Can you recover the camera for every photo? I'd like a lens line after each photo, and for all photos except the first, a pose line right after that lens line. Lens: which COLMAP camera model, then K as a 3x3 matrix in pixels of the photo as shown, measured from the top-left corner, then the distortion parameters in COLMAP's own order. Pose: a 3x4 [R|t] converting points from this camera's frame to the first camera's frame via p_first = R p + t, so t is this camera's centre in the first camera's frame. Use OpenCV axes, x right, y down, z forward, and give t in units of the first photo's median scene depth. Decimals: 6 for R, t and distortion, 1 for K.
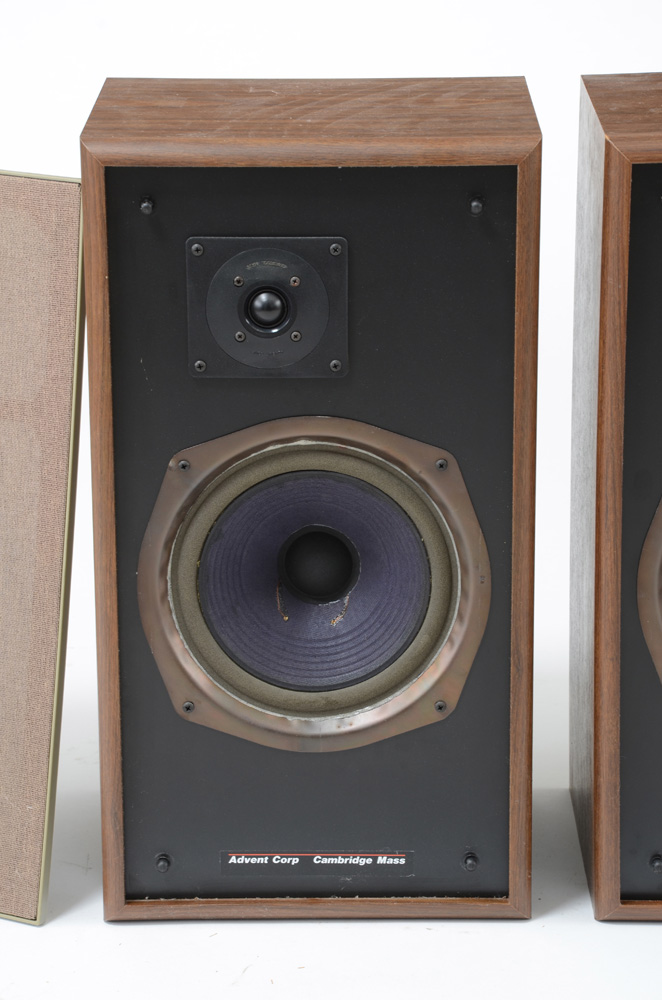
lens RADIAL K [[3491.2, 0, 300.2], [0, 3491.2, 548.2], [0, 0, 1]] dist [1.039643, 0.000000]
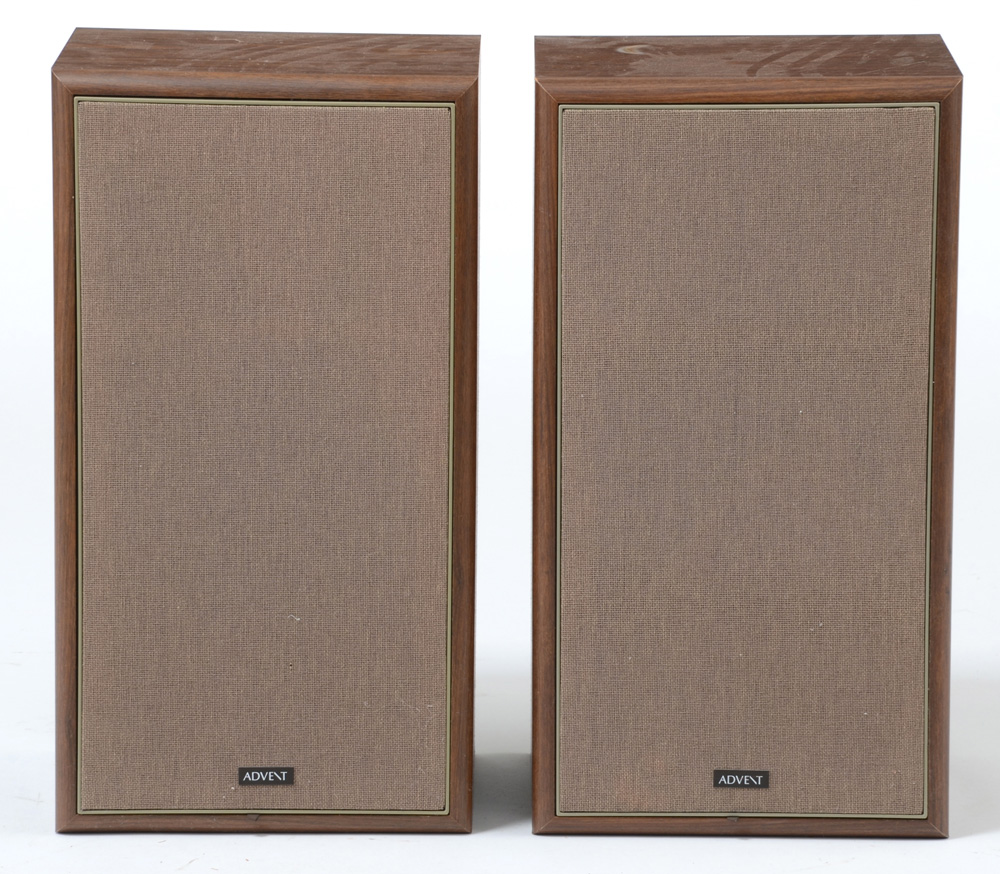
lens RADIAL K [[6691.5, 0, 460.3], [0, 6691.5, 424.3], [0, 0, 1]] dist [1.669822, 0.000000]
pose [[0.999848, 0.015405, 0.008129, 0.045839], [-0.014468, 0.994383, -0.104852, 0.199313], [-0.009699, 0.104719, 0.994455, -1.003551]]
